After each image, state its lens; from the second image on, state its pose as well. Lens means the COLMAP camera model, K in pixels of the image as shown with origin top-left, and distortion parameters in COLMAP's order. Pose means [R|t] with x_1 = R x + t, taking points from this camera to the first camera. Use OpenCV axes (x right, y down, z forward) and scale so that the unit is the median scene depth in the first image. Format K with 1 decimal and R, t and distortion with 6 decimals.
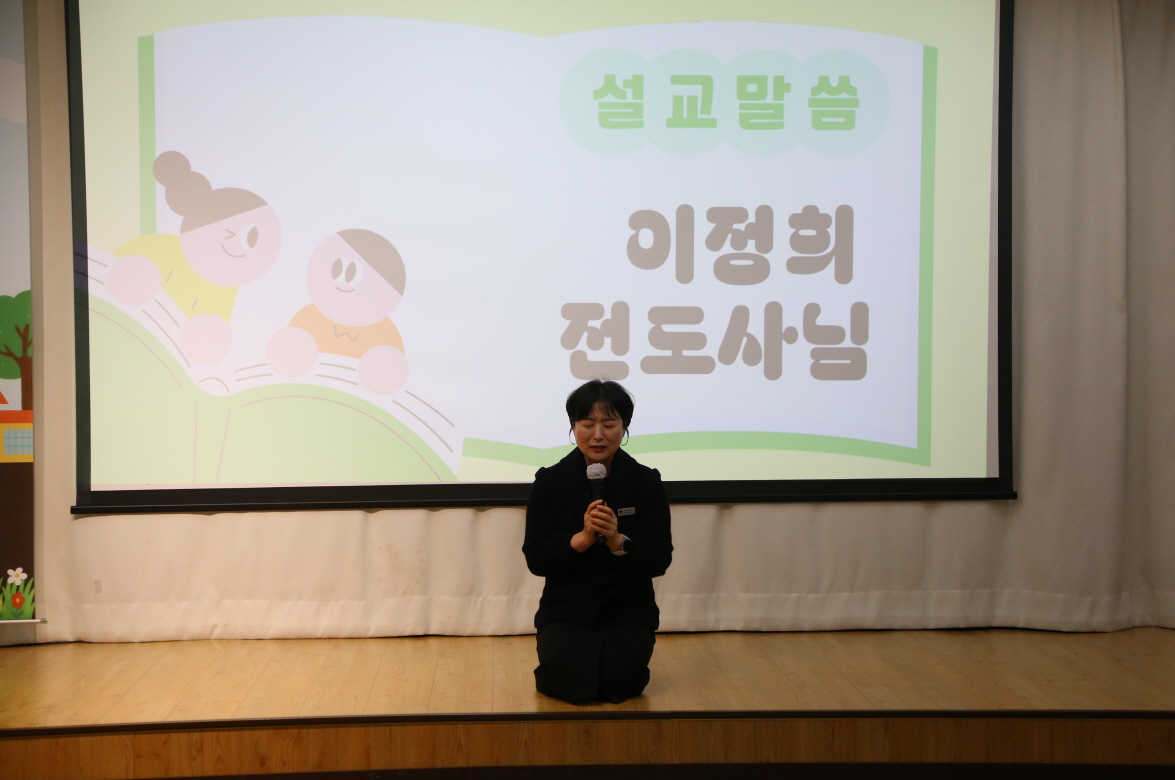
lens RADIAL K [[2082.5, 0, 583.8], [0, 2082.5, 402.6], [0, 0, 1]] dist [0.274859, 0.000000]
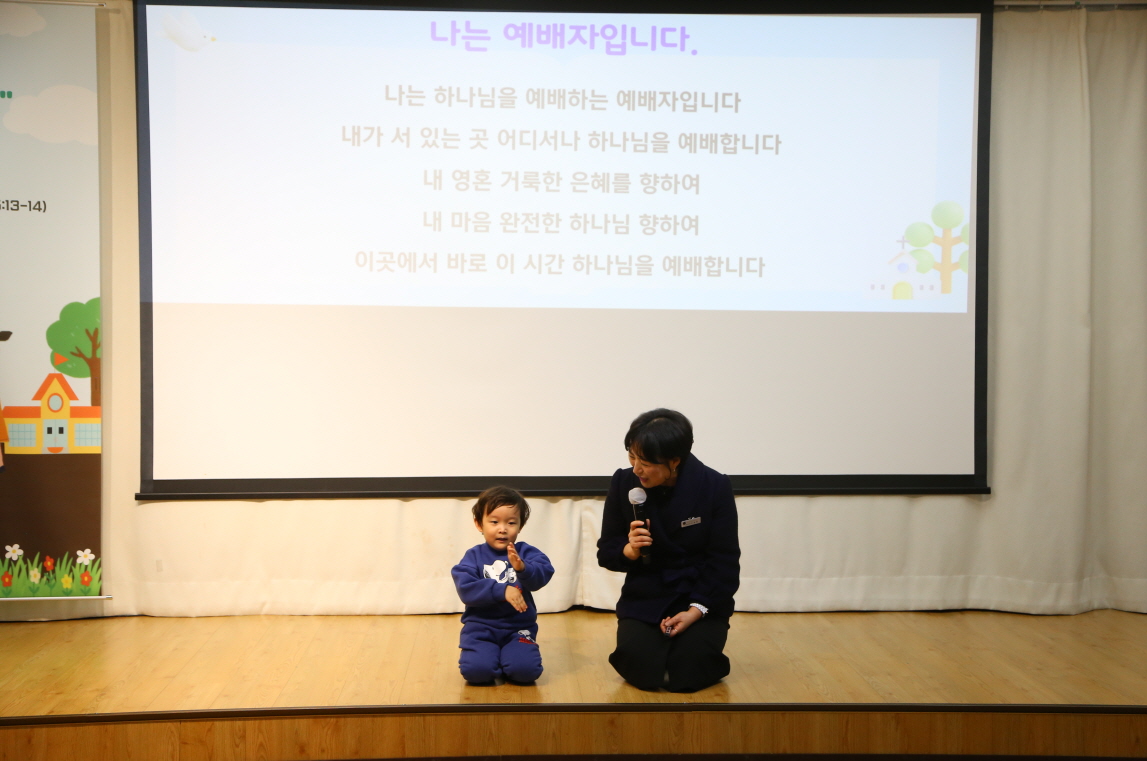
lens RADIAL K [[1591.2, 0, 574.4], [0, 1591.2, 391.7], [0, 0, 1]] dist [0.155721, 0.000000]
pose [[0.999944, 0.009216, 0.005190, -0.018495], [-0.009225, 0.999956, 0.001648, -0.007577], [-0.005175, -0.001696, 0.999985, 0.161780]]
